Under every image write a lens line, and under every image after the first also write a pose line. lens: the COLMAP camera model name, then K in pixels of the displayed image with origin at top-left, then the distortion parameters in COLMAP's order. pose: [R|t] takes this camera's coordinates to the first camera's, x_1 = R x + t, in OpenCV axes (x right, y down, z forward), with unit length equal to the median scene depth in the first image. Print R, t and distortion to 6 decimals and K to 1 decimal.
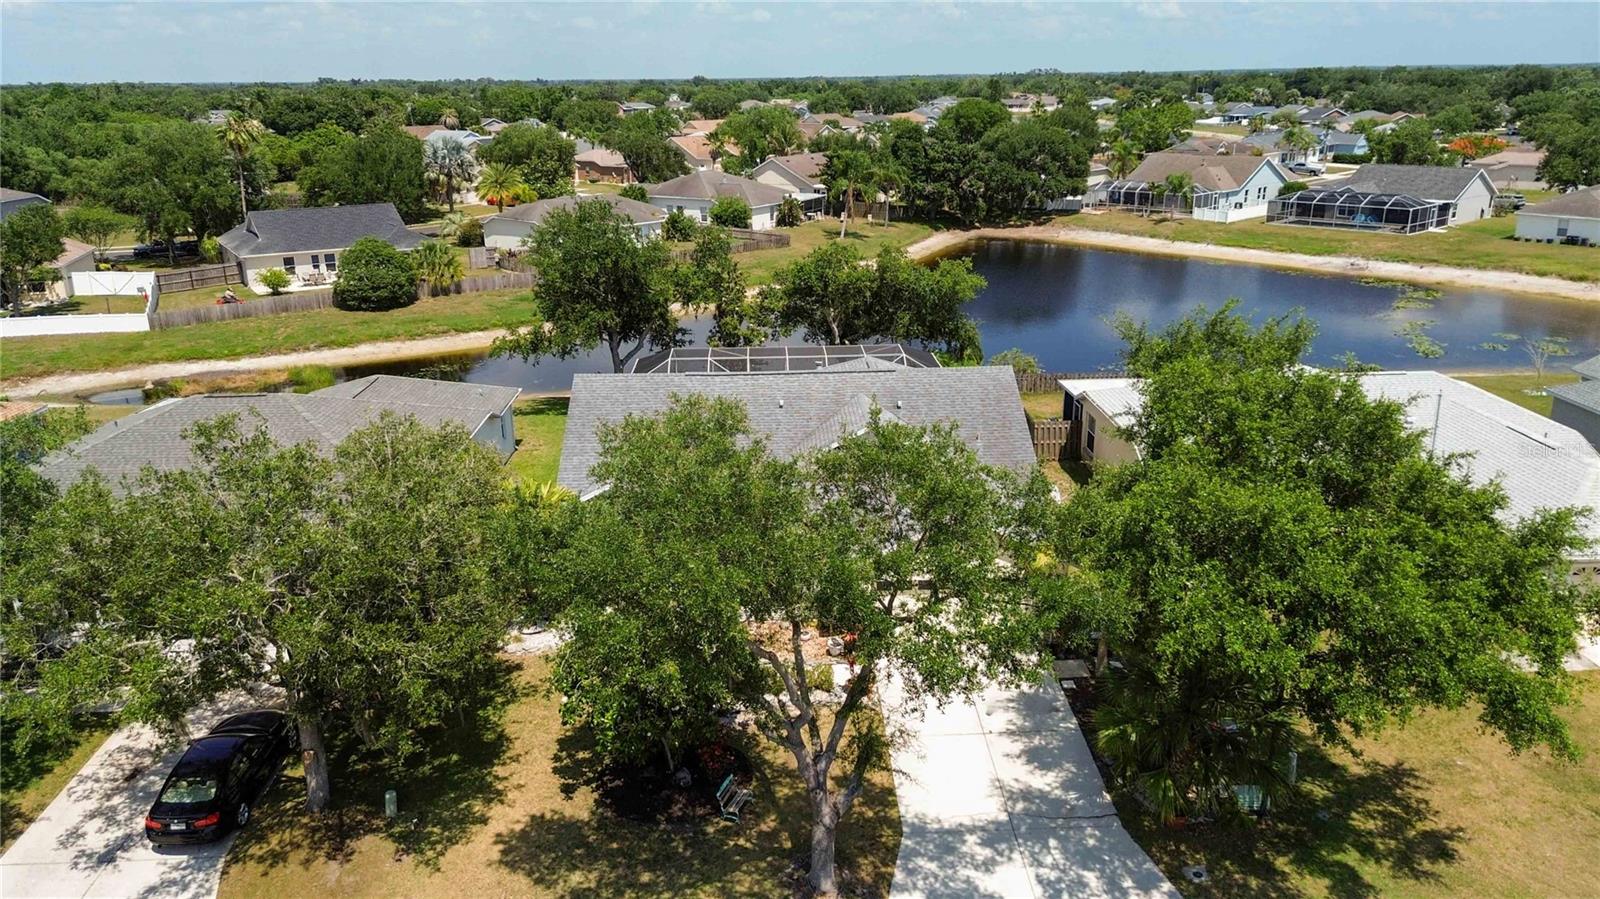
lens RADIAL K [[1140.8, 0, 795.7], [0, 1140.8, 448.1], [0, 0, 1]] dist [0.058327, -0.055274]
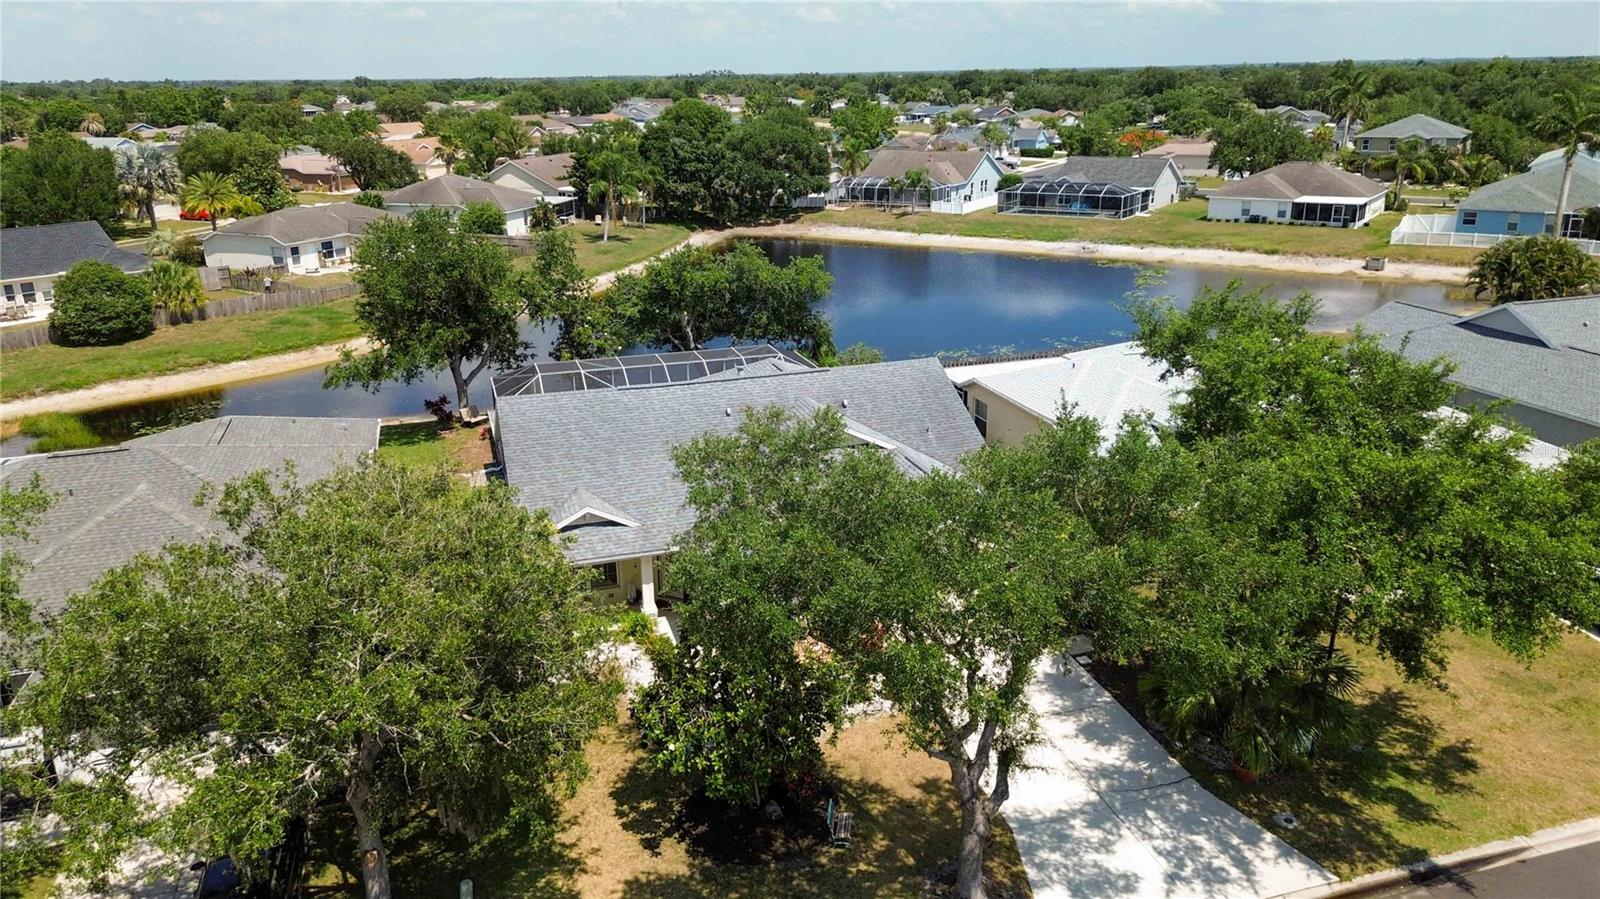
lens RADIAL K [[1138.9, 0, 796.6], [0, 1138.9, 453.4], [0, 0, 1]] dist [0.053462, -0.045844]
pose [[0.963234, -0.087122, 0.254147, -0.099143], [0.086197, 0.996168, 0.014794, -0.006339], [-0.254462, 0.007657, 0.967053, 0.026990]]
